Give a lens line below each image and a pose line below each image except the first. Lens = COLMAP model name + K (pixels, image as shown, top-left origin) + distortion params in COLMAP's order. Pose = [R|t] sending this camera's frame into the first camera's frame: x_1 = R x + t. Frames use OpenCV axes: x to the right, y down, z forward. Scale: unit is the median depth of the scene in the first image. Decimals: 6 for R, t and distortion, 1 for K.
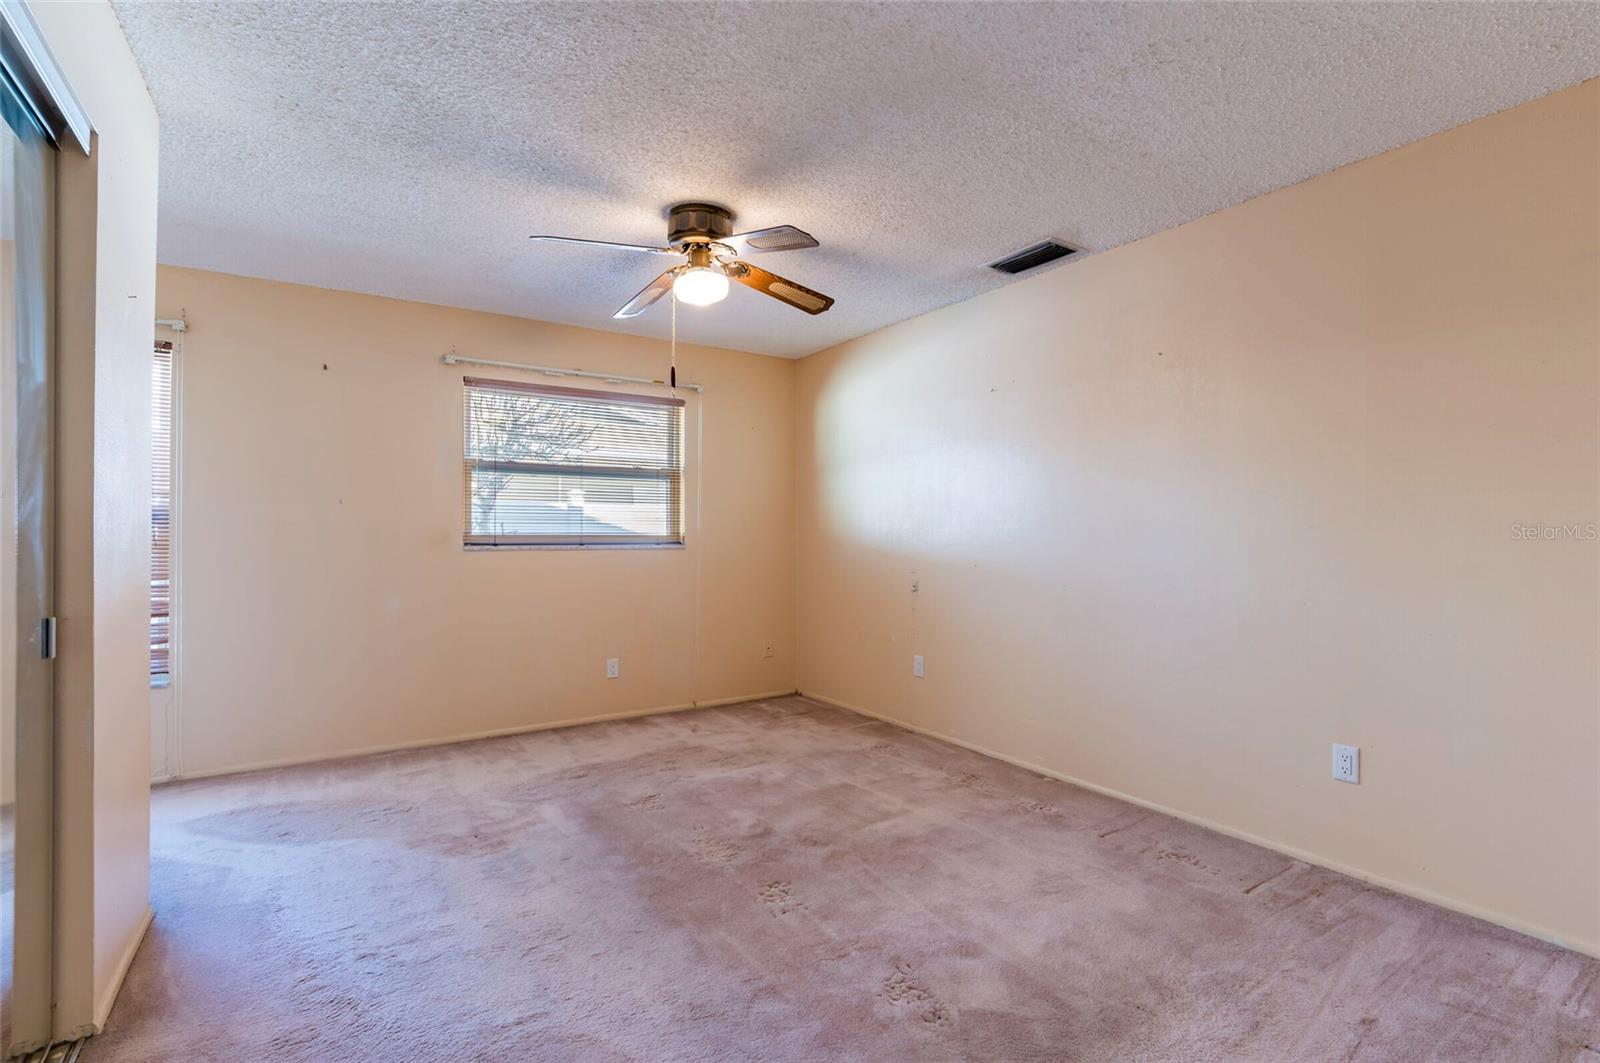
lens RADIAL K [[740.5, 0, 761.6], [0, 740.5, 524.6], [0, 0, 1]] dist [0.011302, -0.003105]
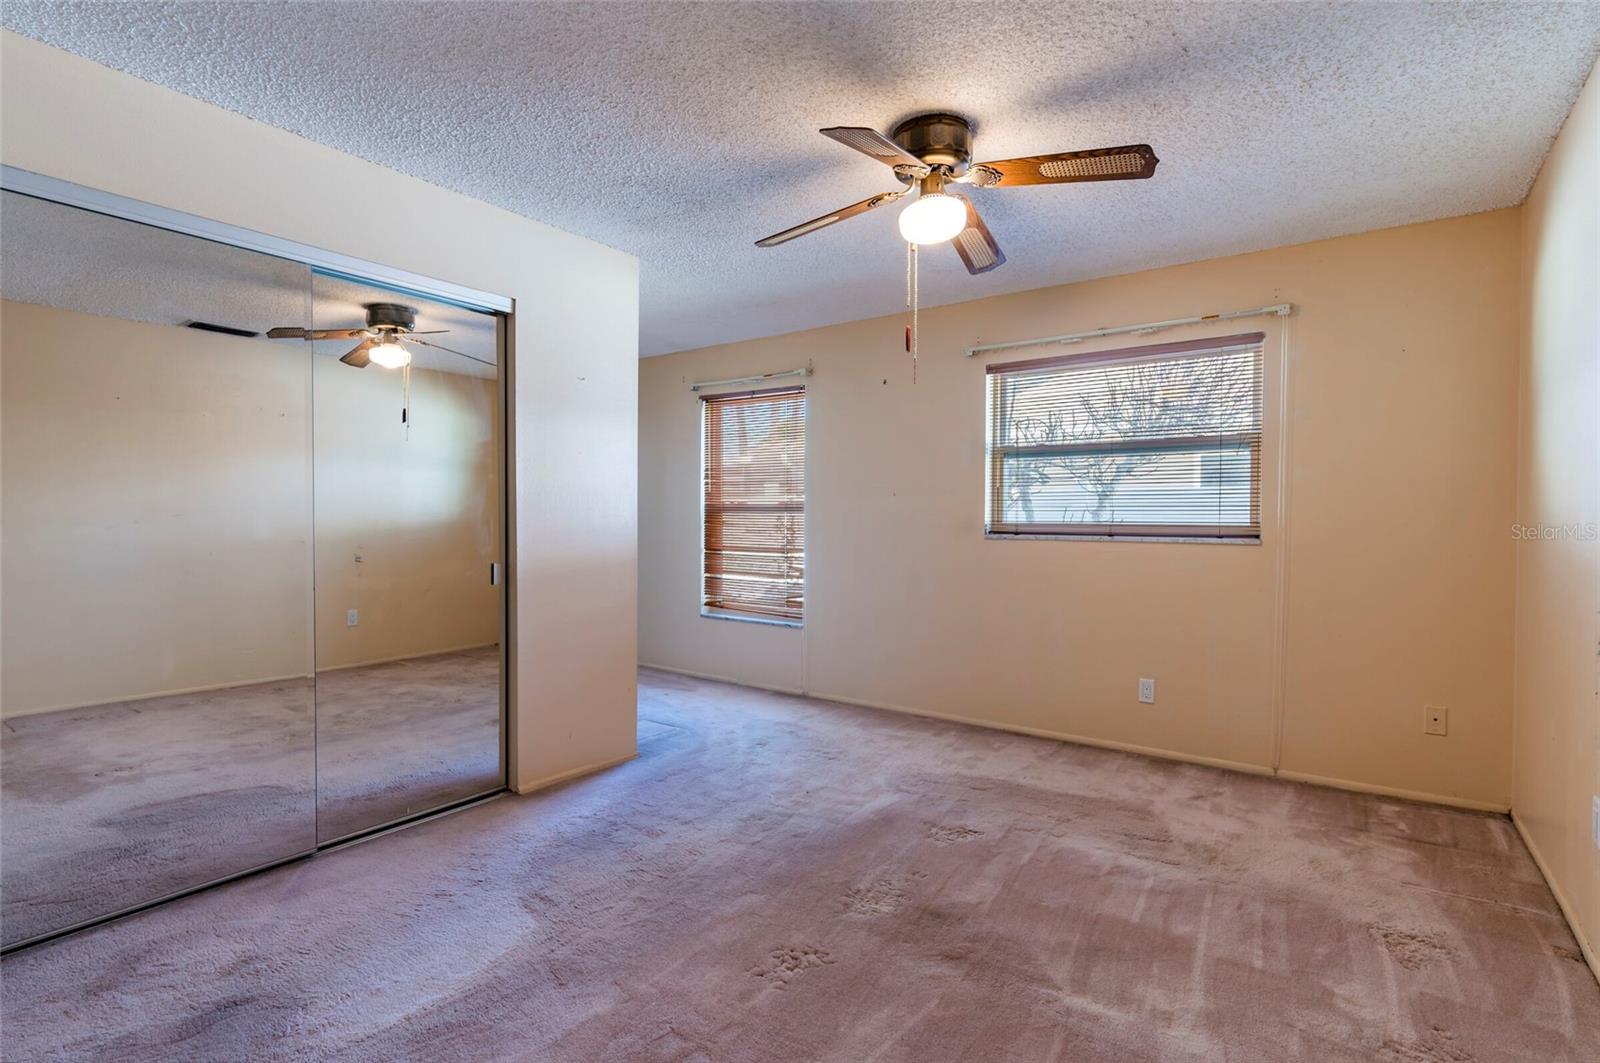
lens RADIAL K [[740.5, 0, 805.5], [0, 740.5, 522.7], [0, 0, 1]] dist [0.011302, -0.003105]
pose [[0.398937, 0.004705, -0.916966, 0.452360], [0.005431, 0.999957, 0.007493, 0.004945], [0.916962, -0.007969, 0.398894, 0.399209]]
